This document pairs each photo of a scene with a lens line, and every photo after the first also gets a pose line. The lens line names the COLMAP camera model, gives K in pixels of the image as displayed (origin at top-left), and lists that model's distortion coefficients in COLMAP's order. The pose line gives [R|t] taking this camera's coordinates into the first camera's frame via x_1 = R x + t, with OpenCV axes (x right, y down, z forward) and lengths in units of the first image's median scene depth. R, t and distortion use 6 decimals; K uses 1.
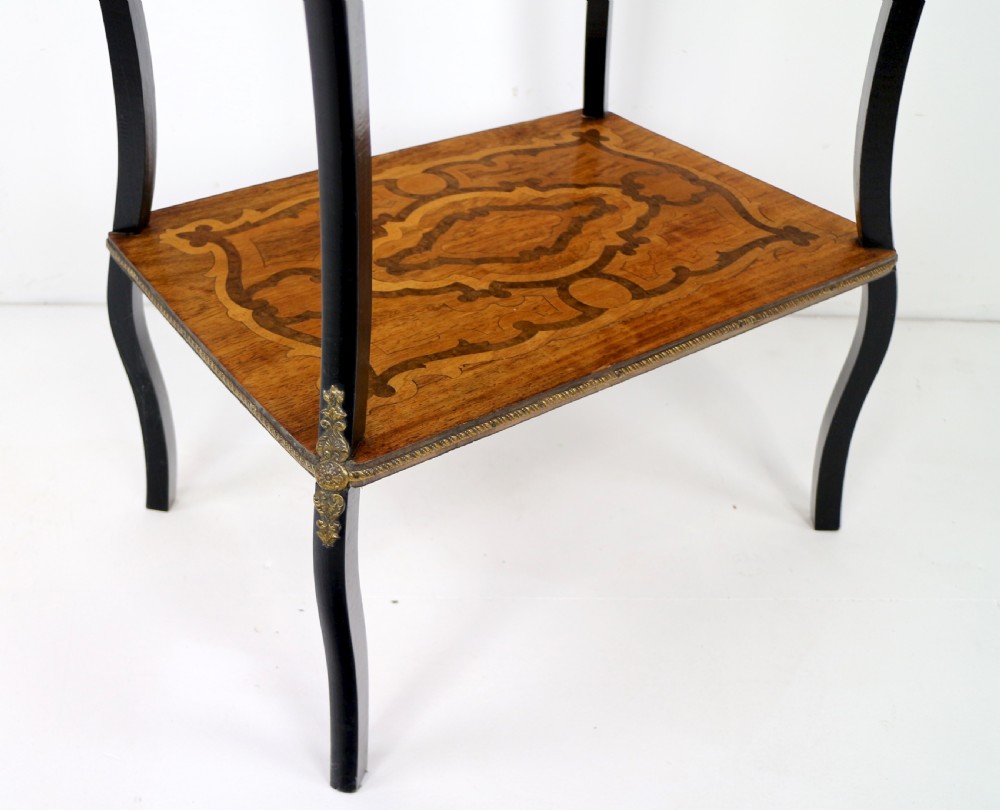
lens RADIAL K [[1051.7, 0, 385.7], [0, 1051.7, 438.7], [0, 0, 1]] dist [-0.158922, 0.000000]
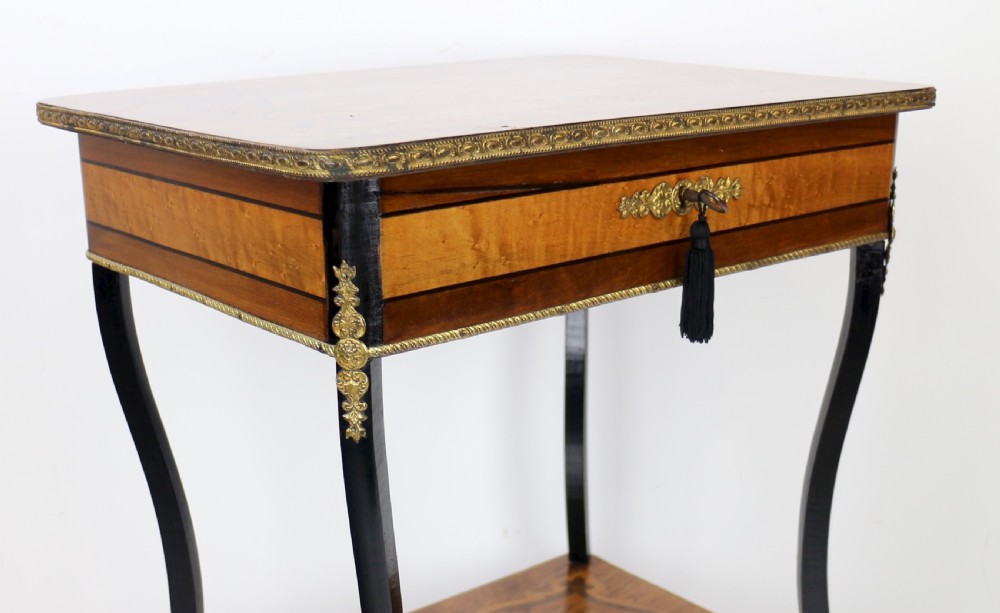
lens RADIAL K [[1285.4, 0, 444.7], [0, 1285.4, 456.1], [0, 0, 1]] dist [-0.153959, 0.000000]
pose [[0.995803, -0.049819, 0.076781, -0.051960], [0.068675, 0.961255, -0.266970, -0.084257], [-0.060506, 0.271122, 0.960641, -0.438043]]
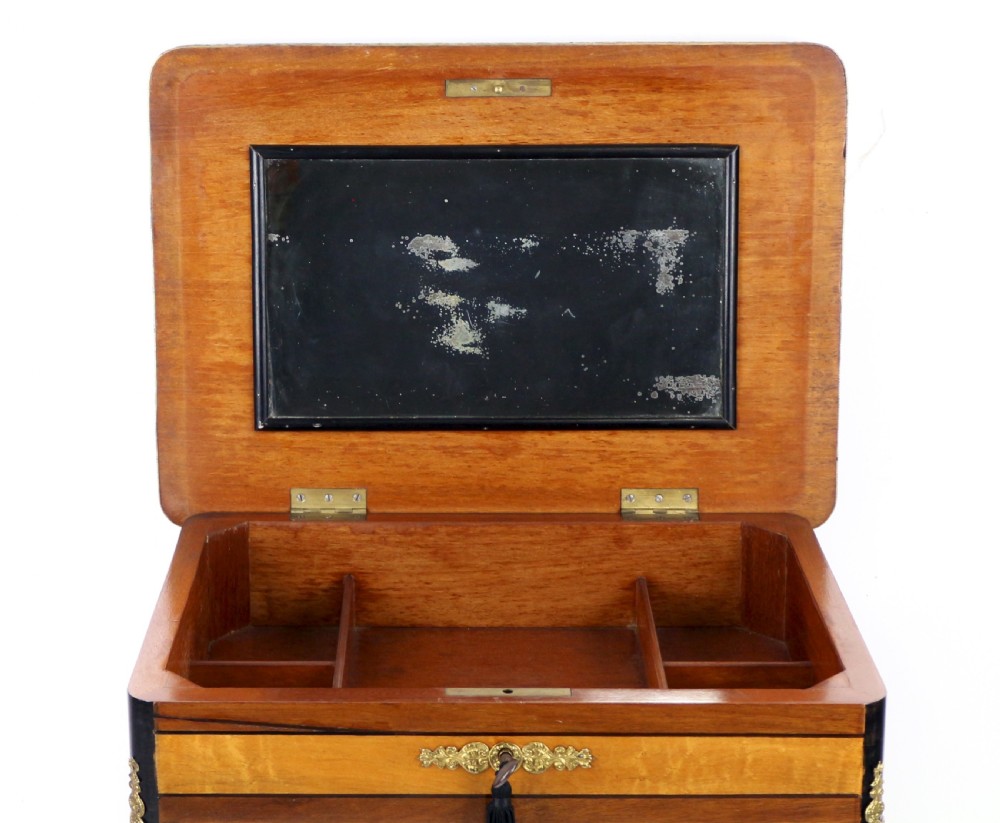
lens RADIAL K [[2223.2, 0, 346.1], [0, 2223.2, 246.6], [0, 0, 1]] dist [-0.002282, 0.000000]
pose [[0.812509, 0.116191, -0.571251, 1.189057], [-0.333878, 0.896042, -0.292632, -0.346201], [0.477864, 0.428495, 0.766837, -1.246749]]
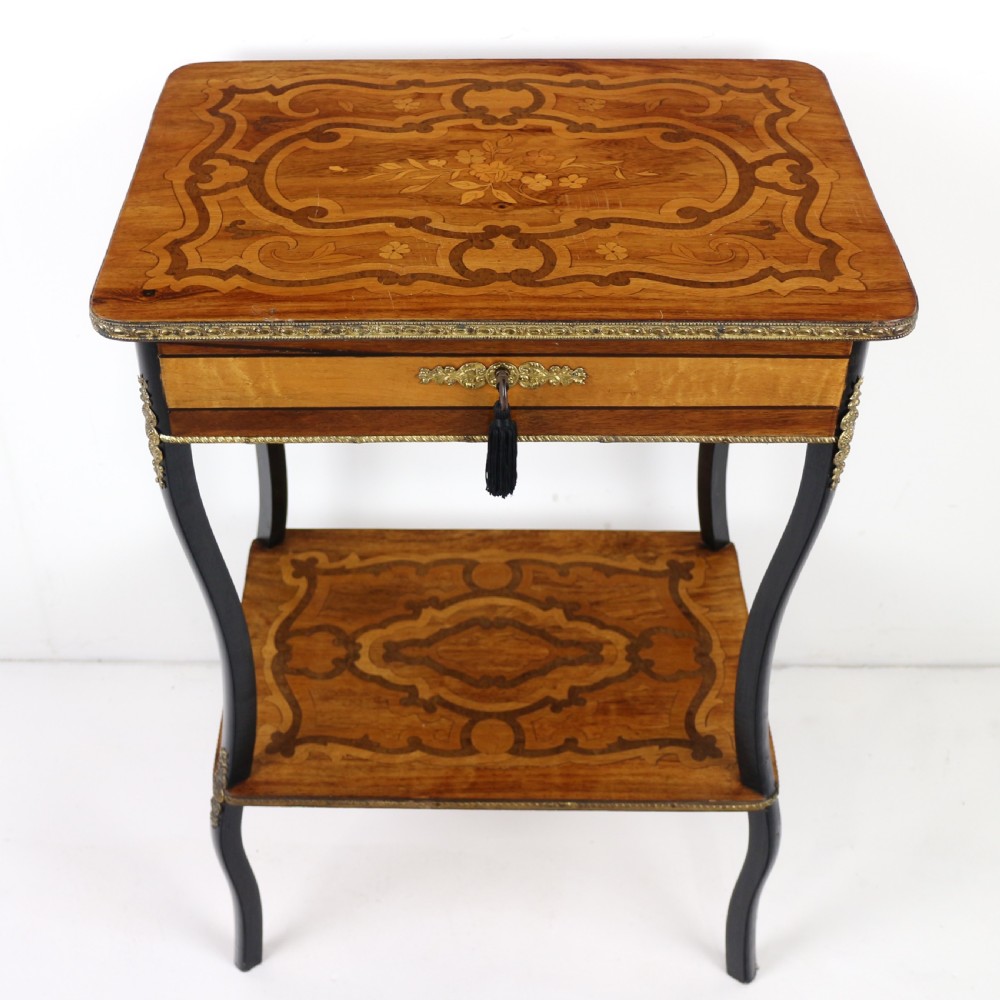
lens RADIAL K [[1532.5, 0, 415.0], [0, 1532.5, 538.6], [0, 0, 1]] dist [-0.129097, 0.000000]
pose [[0.824926, 0.363014, -0.433264, 0.825061], [-0.321664, 0.931784, 0.168260, -0.632073], [0.464789, 0.000563, 0.885421, -0.746717]]
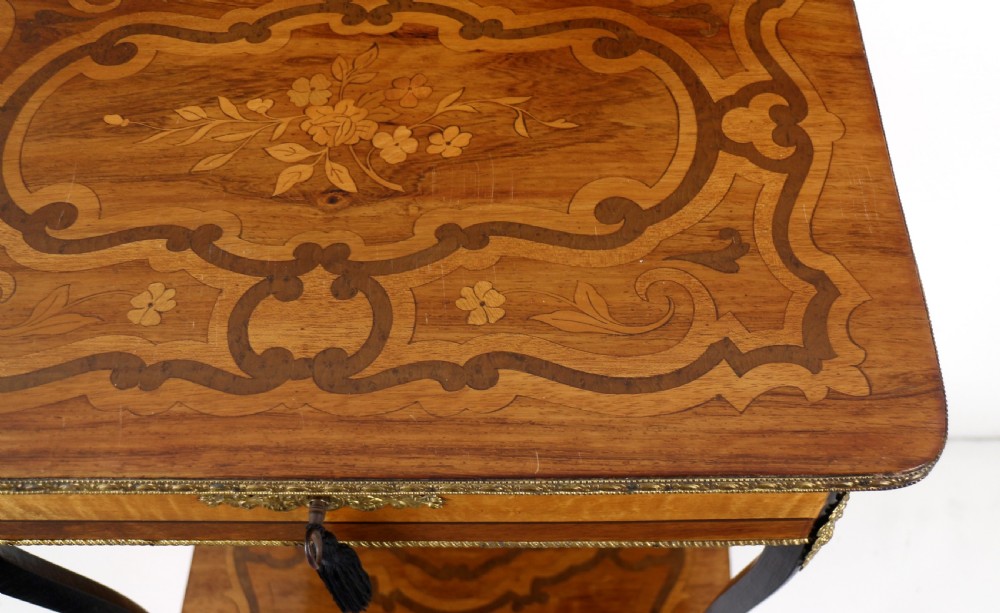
lens RADIAL K [[993.7, 0, 611.3], [0, 993.7, 404.4], [0, 0, 1]] dist [-0.116567, 0.000000]
pose [[0.848385, 0.464655, -0.253650, 0.514454], [-0.331804, 0.840084, 0.429144, -0.926700], [0.412491, -0.279917, 0.866889, 0.081340]]
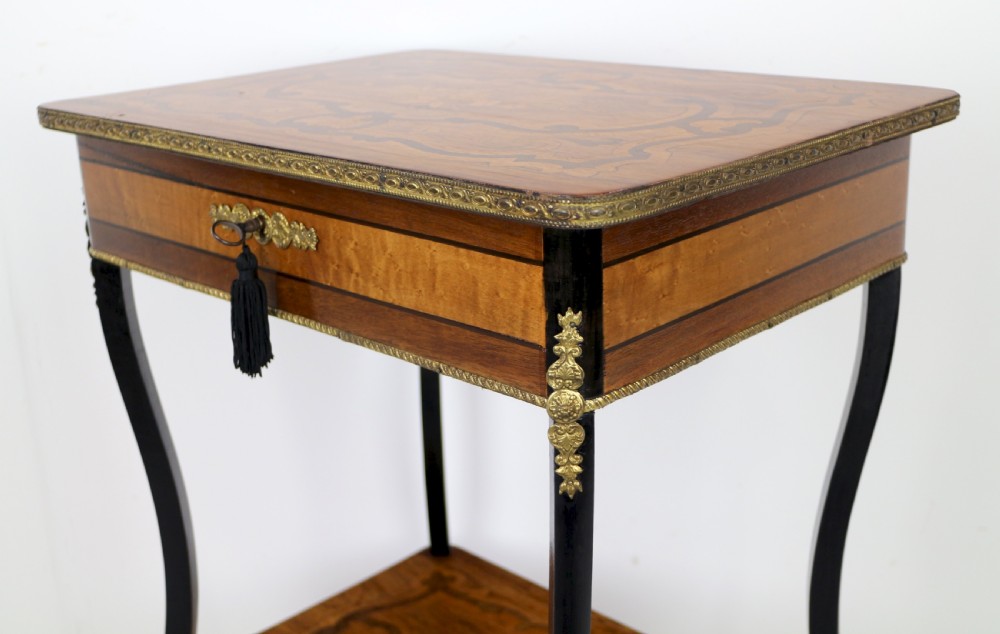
lens RADIAL K [[1203.7, 0, 513.2], [0, 1203.7, 281.4], [0, 0, 1]] dist [-0.063117, 0.000000]
pose [[0.227789, 0.271433, -0.935113, 1.207896], [-0.558898, 0.822852, 0.102703, -0.739297], [0.797337, 0.499238, 0.339140, 0.366411]]
